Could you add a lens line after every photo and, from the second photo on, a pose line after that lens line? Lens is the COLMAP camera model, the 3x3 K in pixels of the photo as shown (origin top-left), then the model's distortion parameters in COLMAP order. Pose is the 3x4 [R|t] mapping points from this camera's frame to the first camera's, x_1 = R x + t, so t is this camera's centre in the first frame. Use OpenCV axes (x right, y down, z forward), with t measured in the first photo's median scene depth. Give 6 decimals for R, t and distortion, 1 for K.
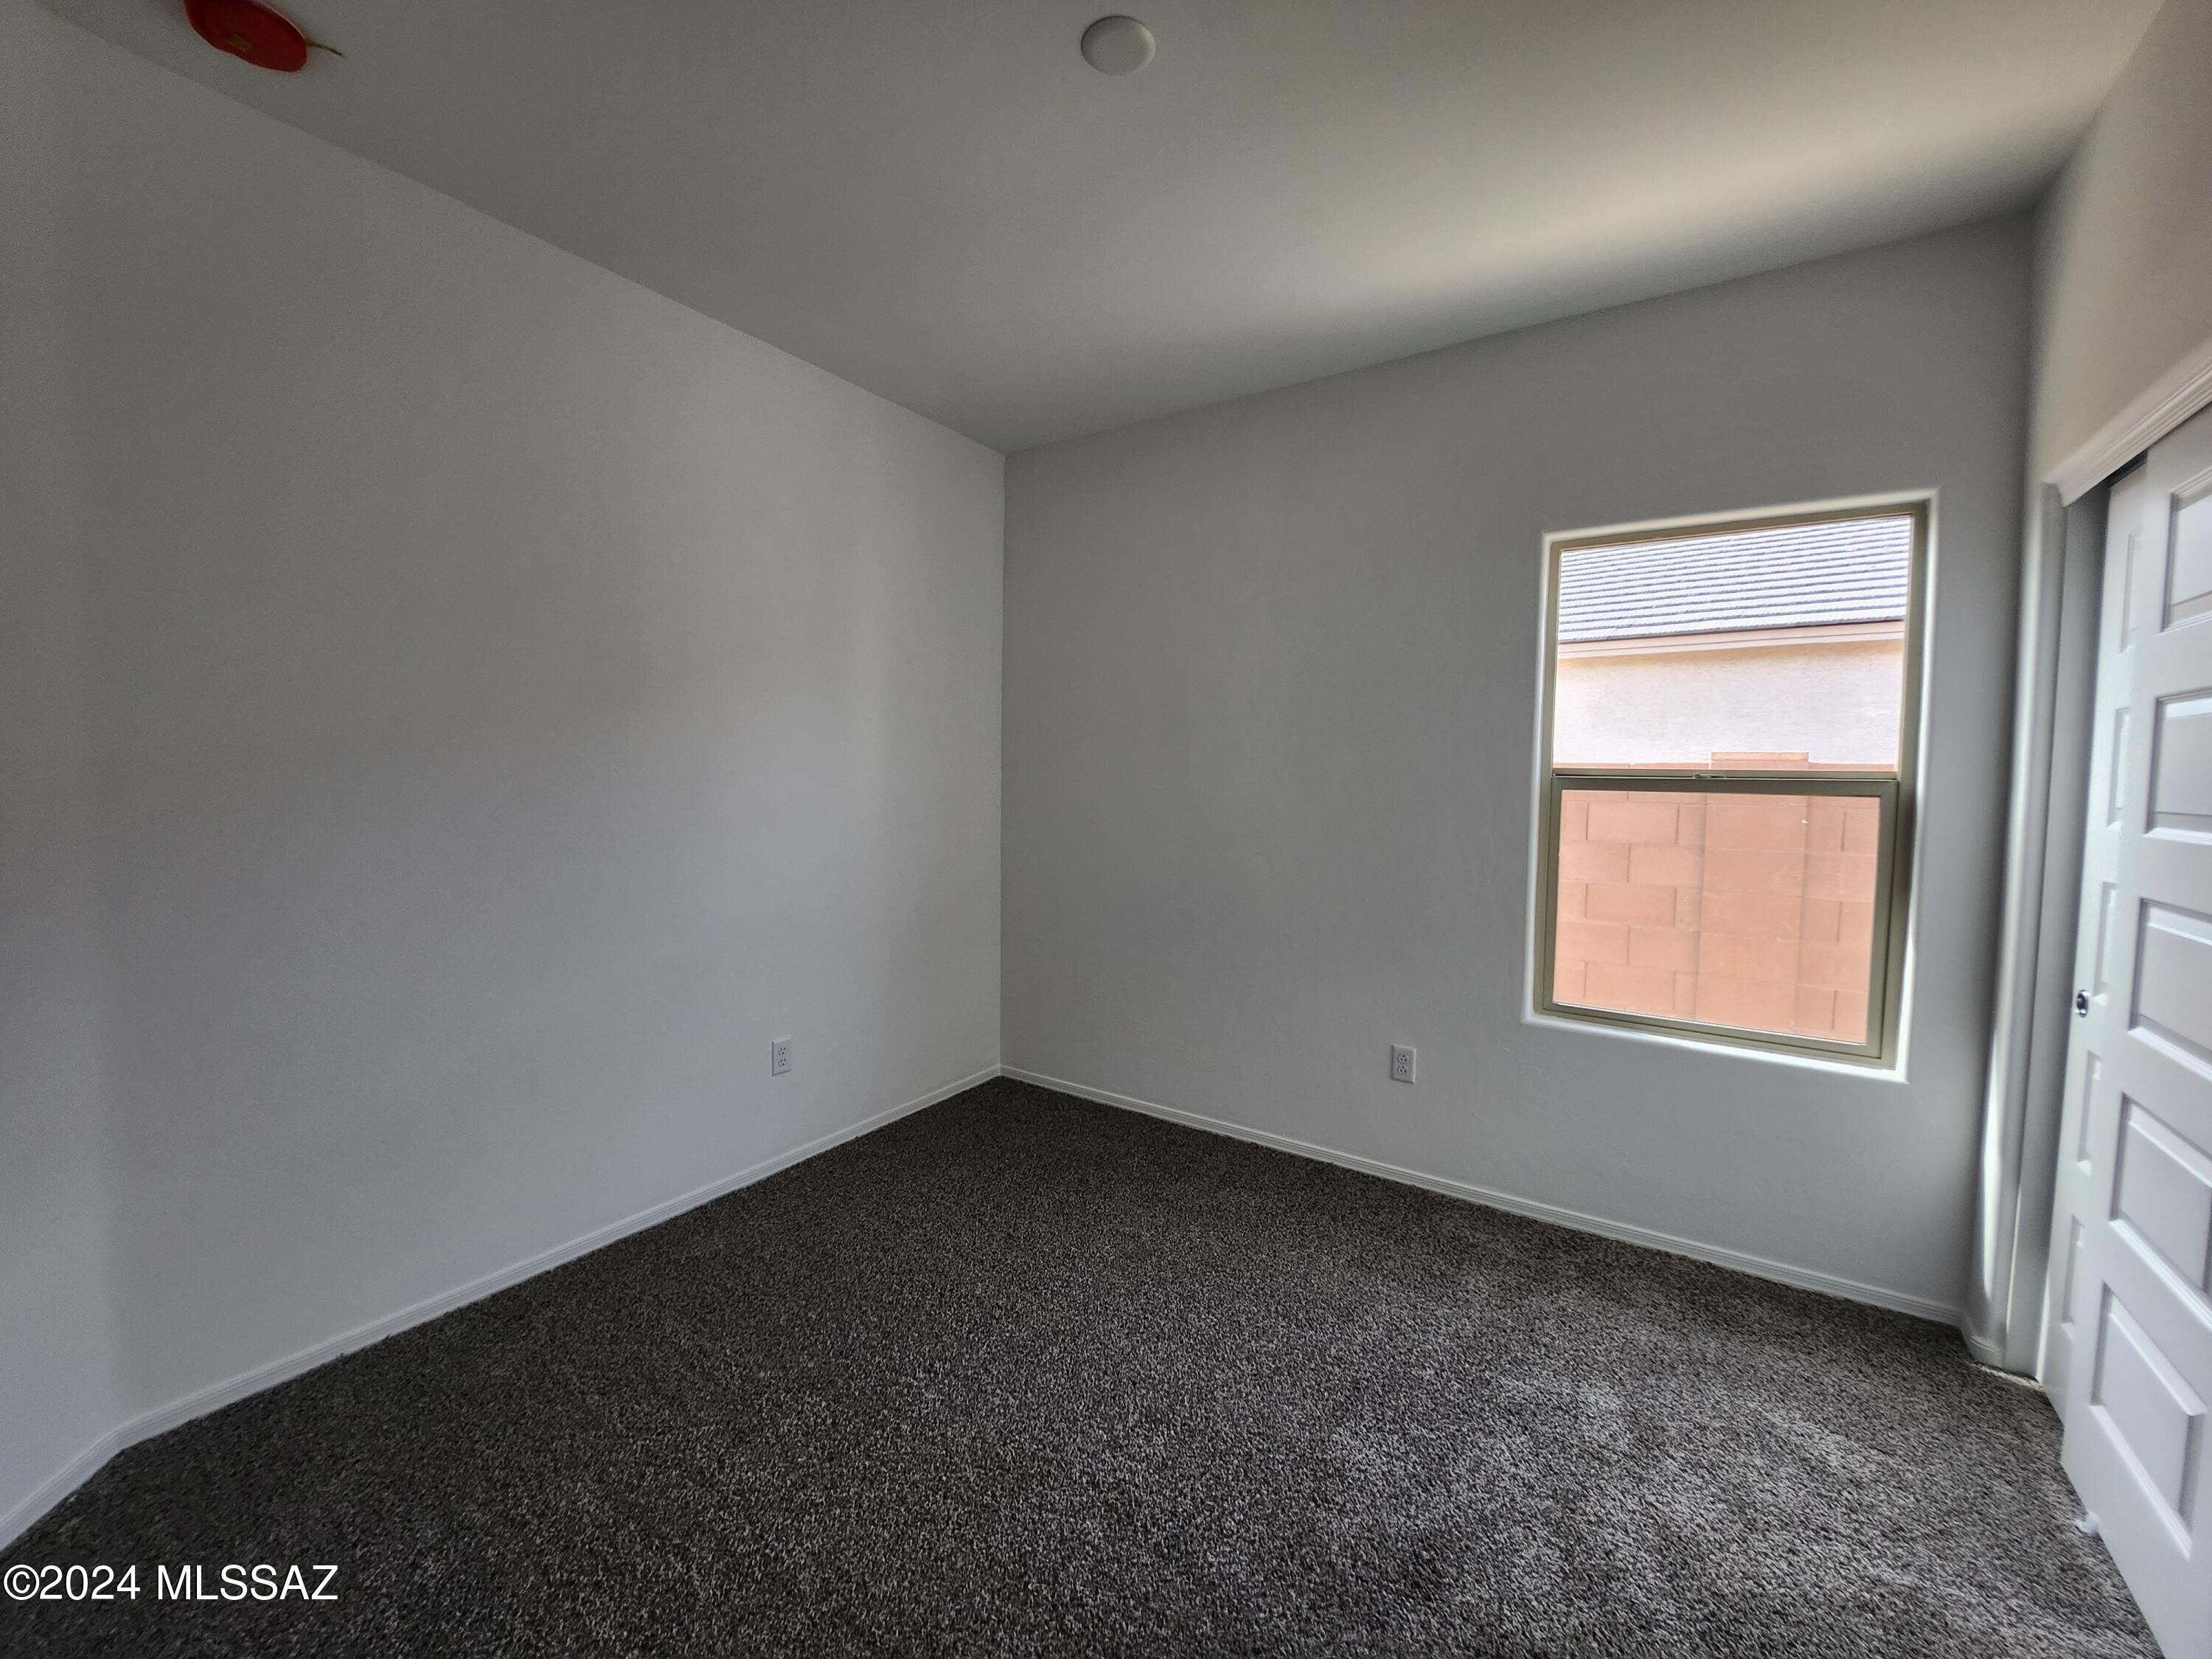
lens RADIAL K [[879.5, 0, 1106.3], [0, 879.5, 820.2], [0, 0, 1]] dist [-0.012988, -0.003643]
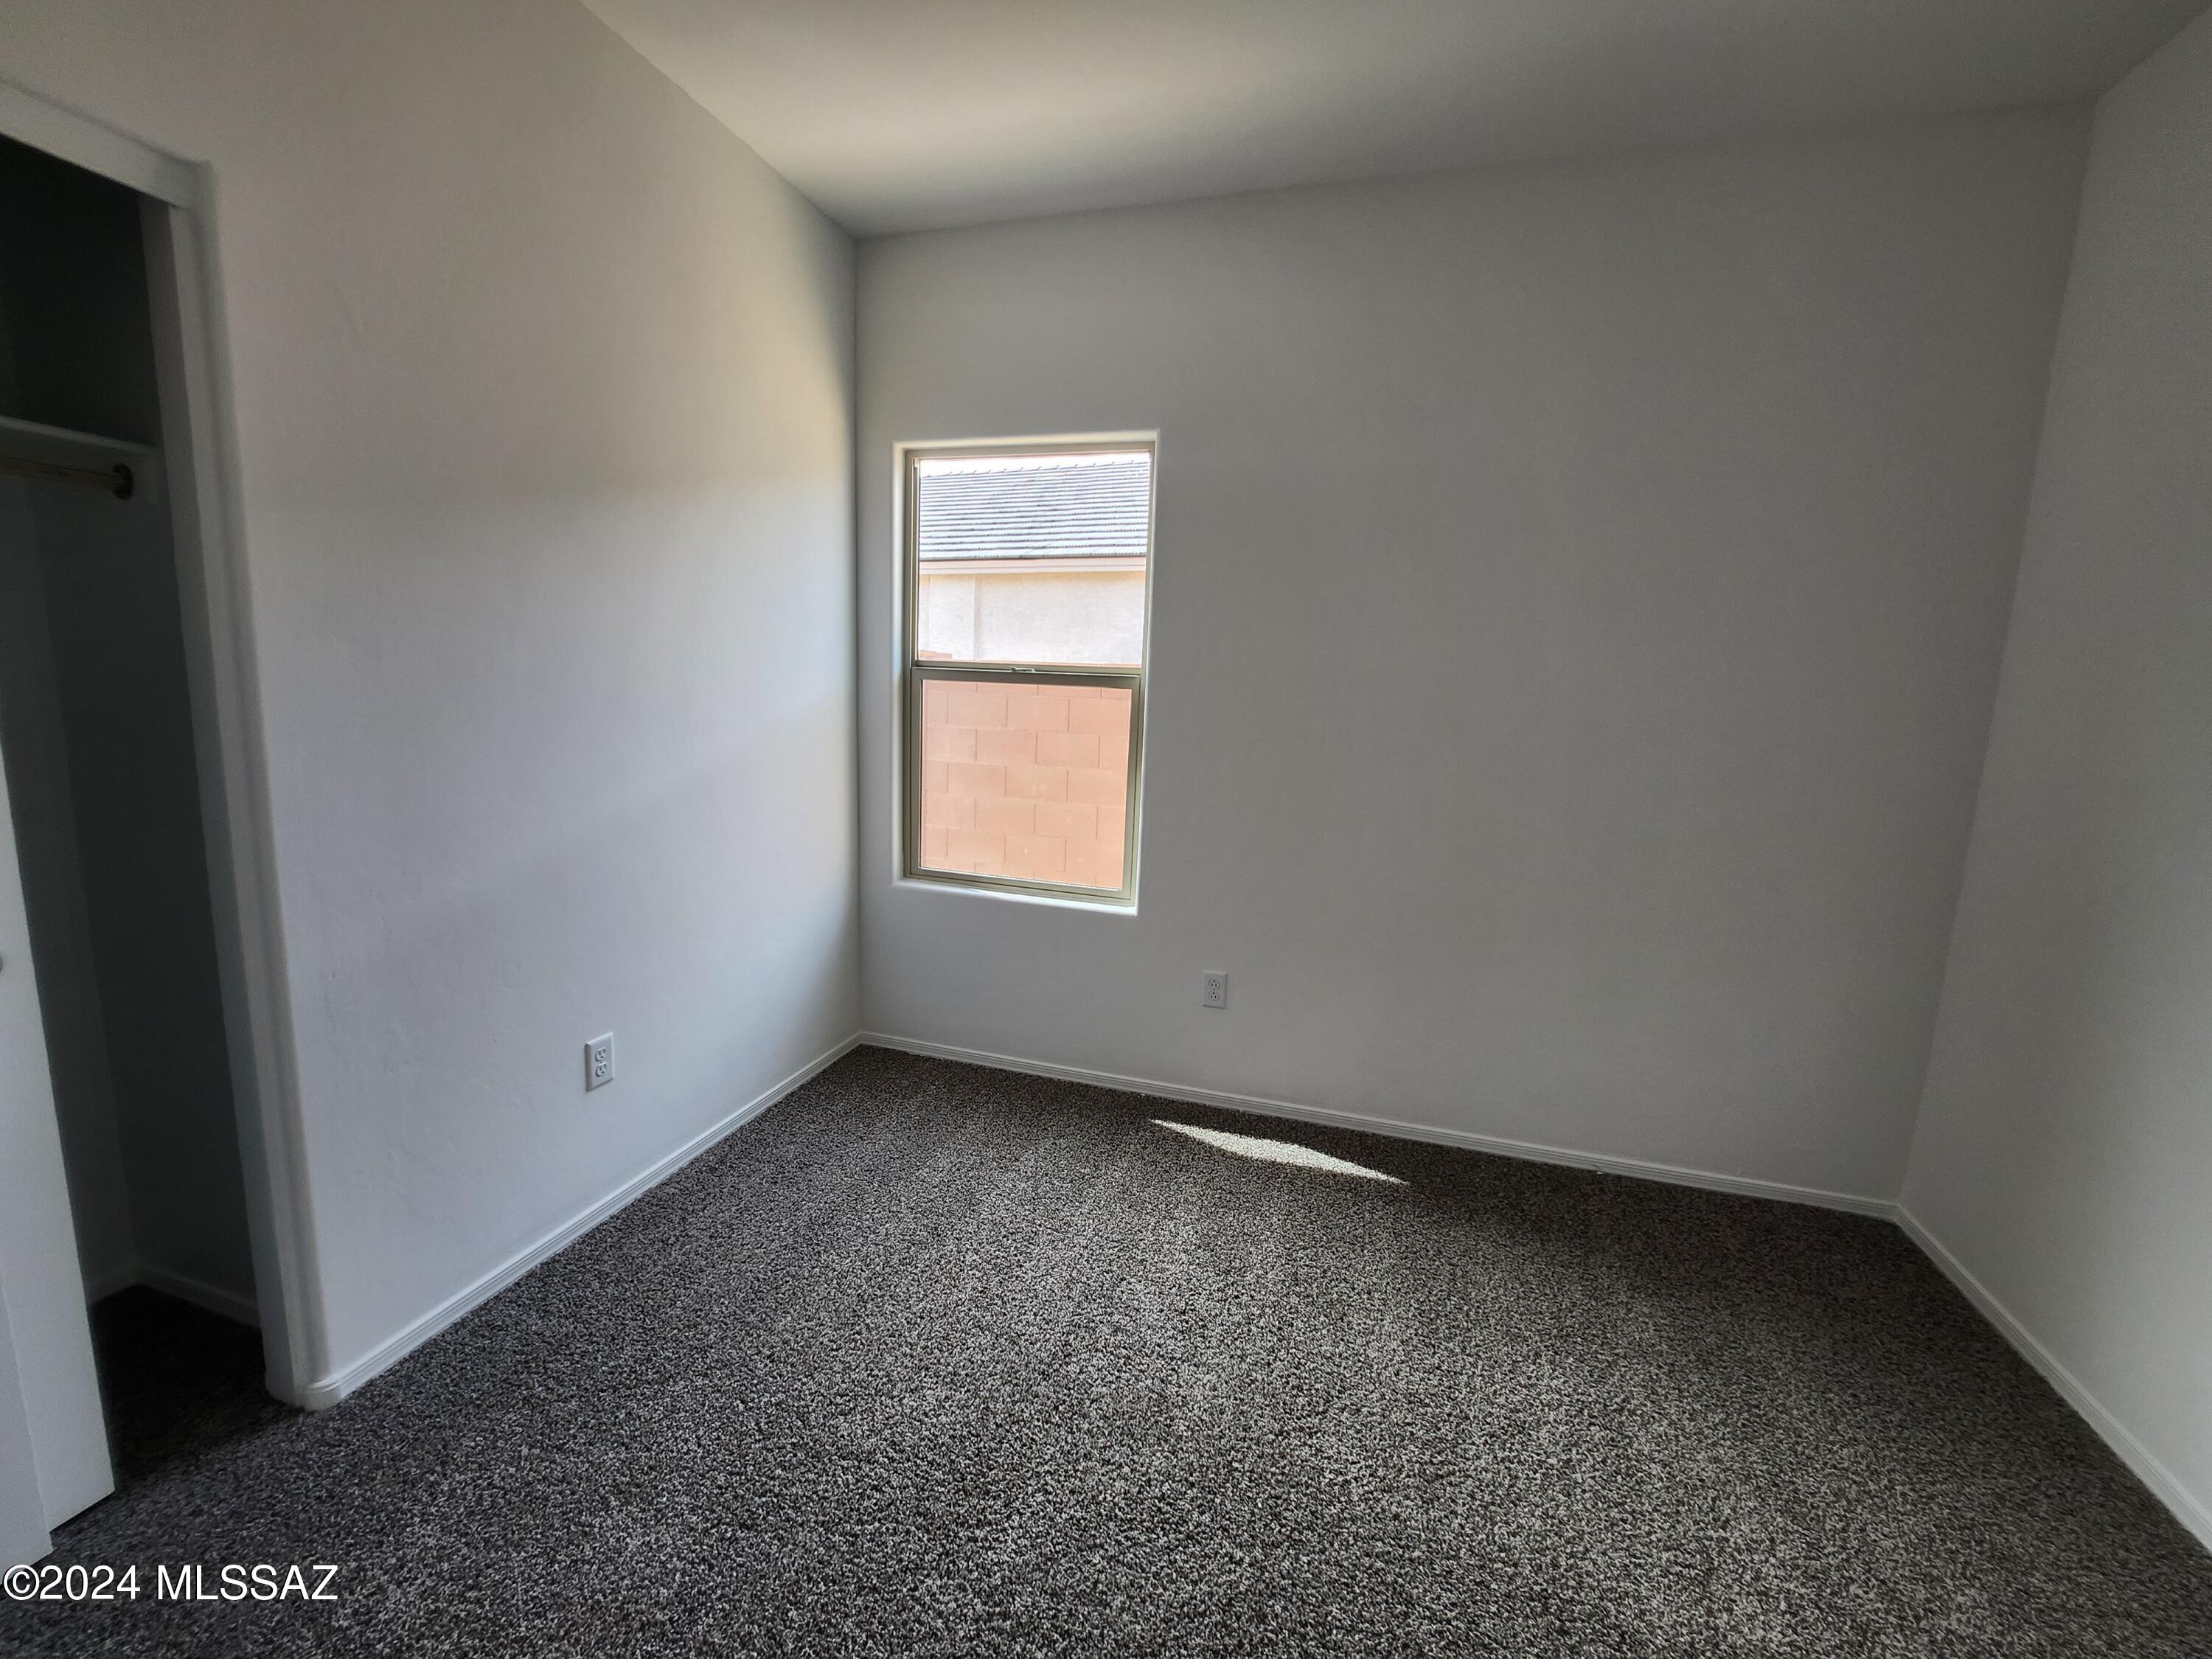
lens RADIAL K [[879.5, 0, 1106.3], [0, 879.5, 820.2], [0, 0, 1]] dist [-0.012988, -0.003643]
pose [[0.957216, -0.002933, 0.289359, 0.432127], [-0.020390, 0.996780, 0.077553, 0.055424], [-0.288655, -0.080135, 0.954074, -0.159203]]
